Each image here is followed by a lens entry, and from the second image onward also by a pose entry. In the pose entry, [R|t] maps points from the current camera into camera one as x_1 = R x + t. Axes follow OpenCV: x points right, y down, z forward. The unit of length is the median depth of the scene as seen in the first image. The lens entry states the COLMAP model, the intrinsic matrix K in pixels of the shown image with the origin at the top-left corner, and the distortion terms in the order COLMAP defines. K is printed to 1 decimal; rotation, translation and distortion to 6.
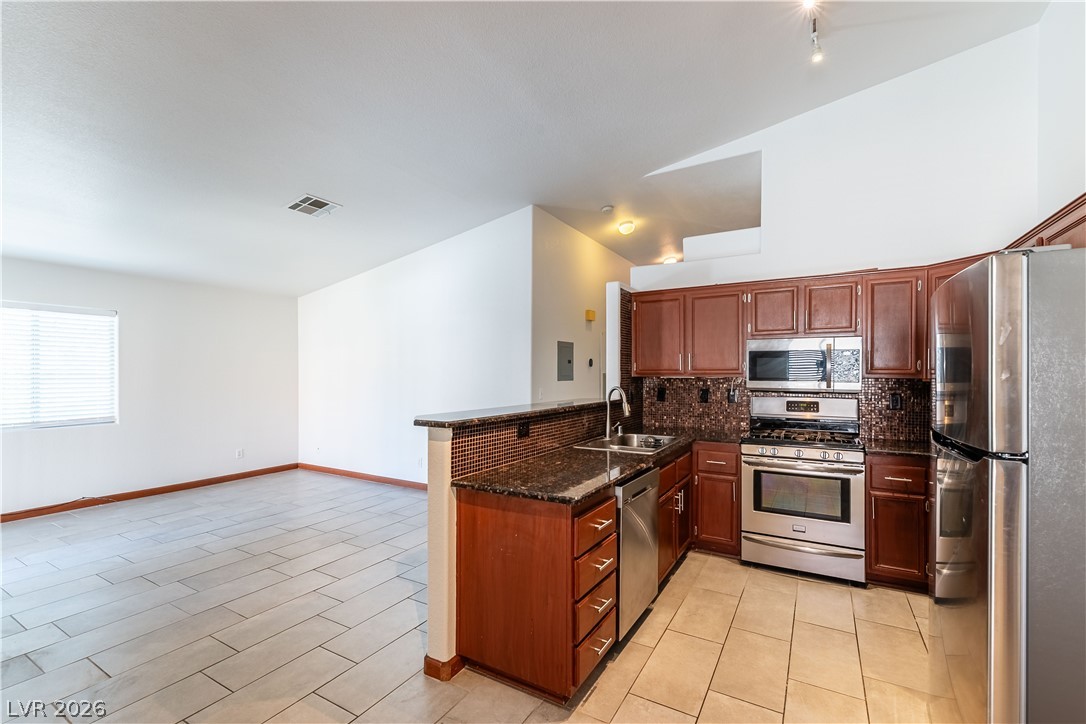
lens RADIAL K [[472.1, 0, 548.0], [0, 472.1, 371.6], [0, 0, 1]] dist [-0.002291, 0.000729]
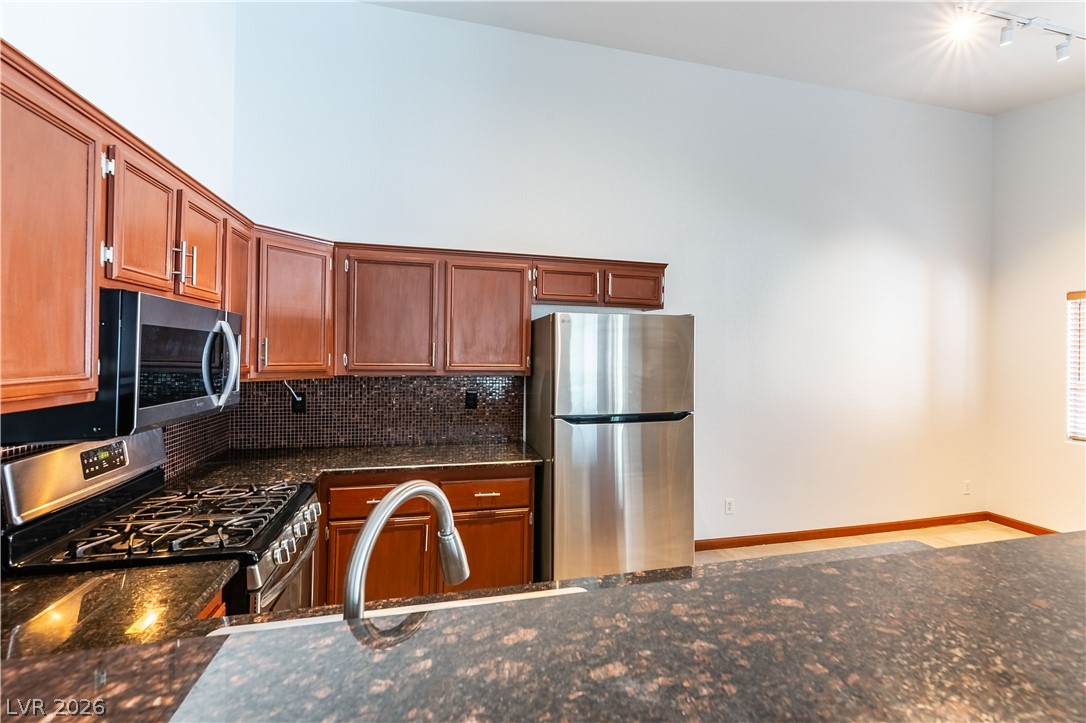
lens RADIAL K [[472.1, 0, 548.2], [0, 472.1, 352.7], [0, 0, 1]] dist [-0.002291, 0.000729]
pose [[-0.692800, -0.002610, 0.721125, -0.031939], [-0.011322, 0.999910, -0.007258, -0.019521], [-0.721041, -0.013193, -0.692767, 0.928045]]
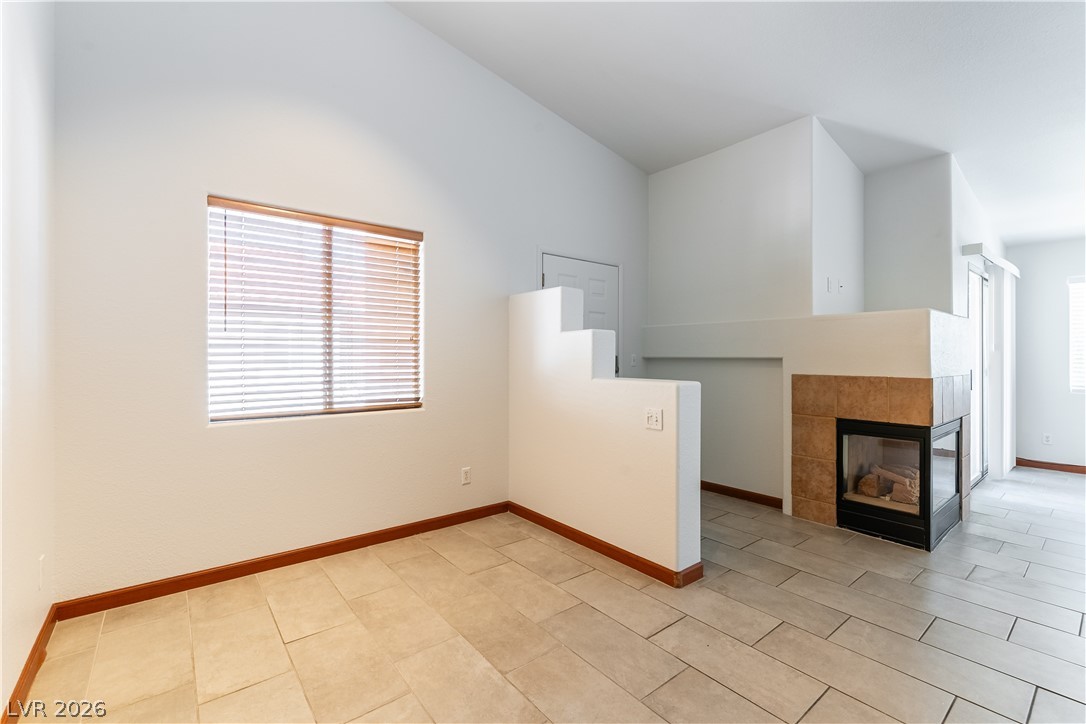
lens RADIAL K [[472.1, 0, 547.7], [0, 472.1, 357.3], [0, 0, 1]] dist [-0.002291, 0.000729]
pose [[-0.357401, -0.002571, -0.933948, 0.332150], [-0.002233, 0.999996, -0.001899, 0.050109], [0.933949, 0.001407, -0.357405, 0.158528]]
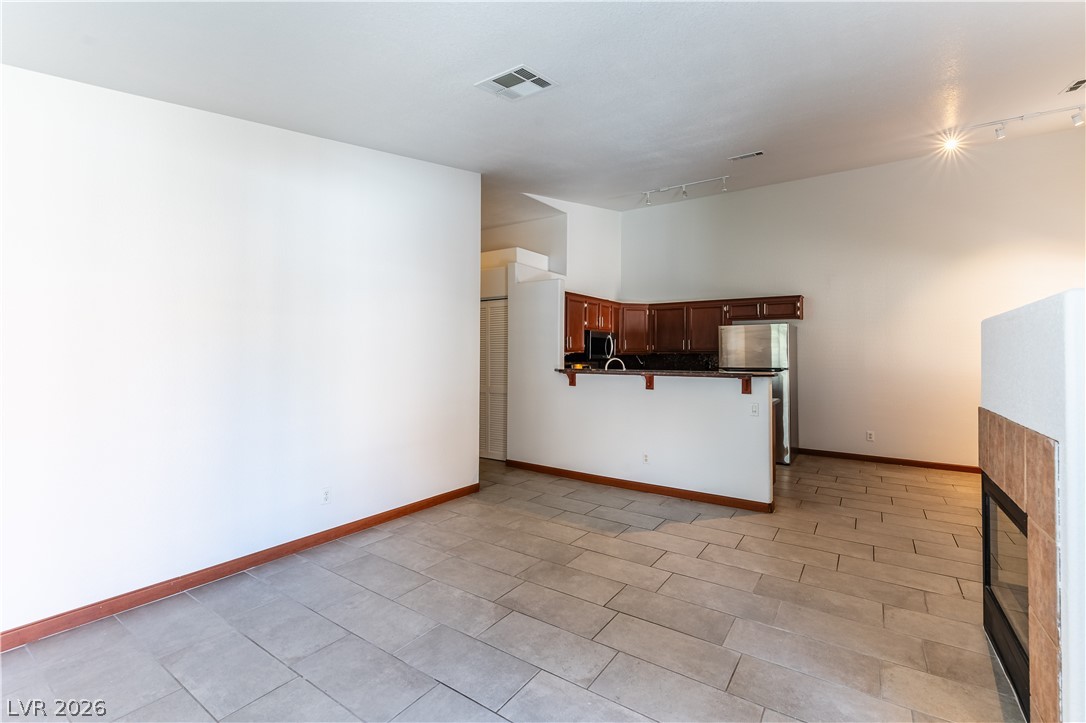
lens RADIAL K [[472.1, 0, 545.5], [0, 472.1, 351.3], [0, 0, 1]] dist [-0.002291, 0.000729]
pose [[0.079657, 0.006880, 0.996799, -1.156465], [-0.005607, 0.999963, -0.006454, 0.016941], [-0.996807, -0.005075, 0.079693, 0.930779]]
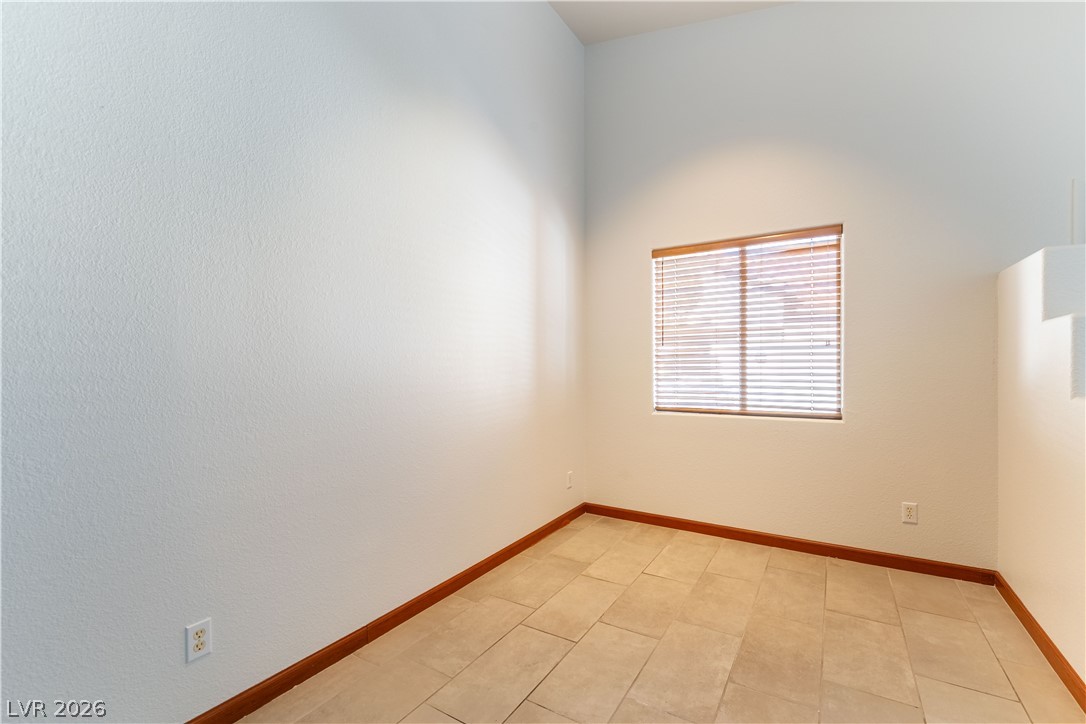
lens RADIAL K [[472.1, 0, 537.9], [0, 472.1, 367.4], [0, 0, 1]] dist [-0.002291, 0.000729]
pose [[-0.999234, 0.002337, 0.039052, 0.101062], [0.002377, 0.999997, 0.000969, 0.052984], [-0.039050, 0.001062, -0.999237, 0.400981]]
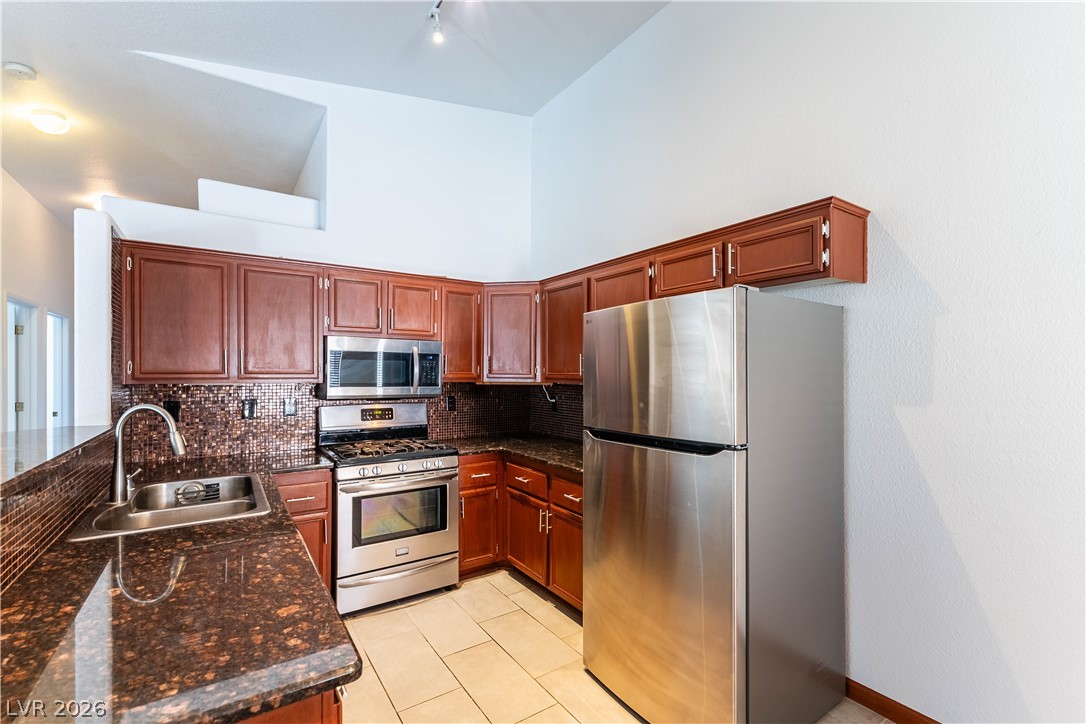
lens RADIAL K [[472.1, 0, 549.2], [0, 472.1, 375.4], [0, 0, 1]] dist [-0.002291, 0.000729]
pose [[0.430258, -0.002028, 0.902704, -0.124537], [-0.004253, 0.999982, 0.004273, -0.005399], [-0.902696, -0.005678, 0.430241, 0.289959]]
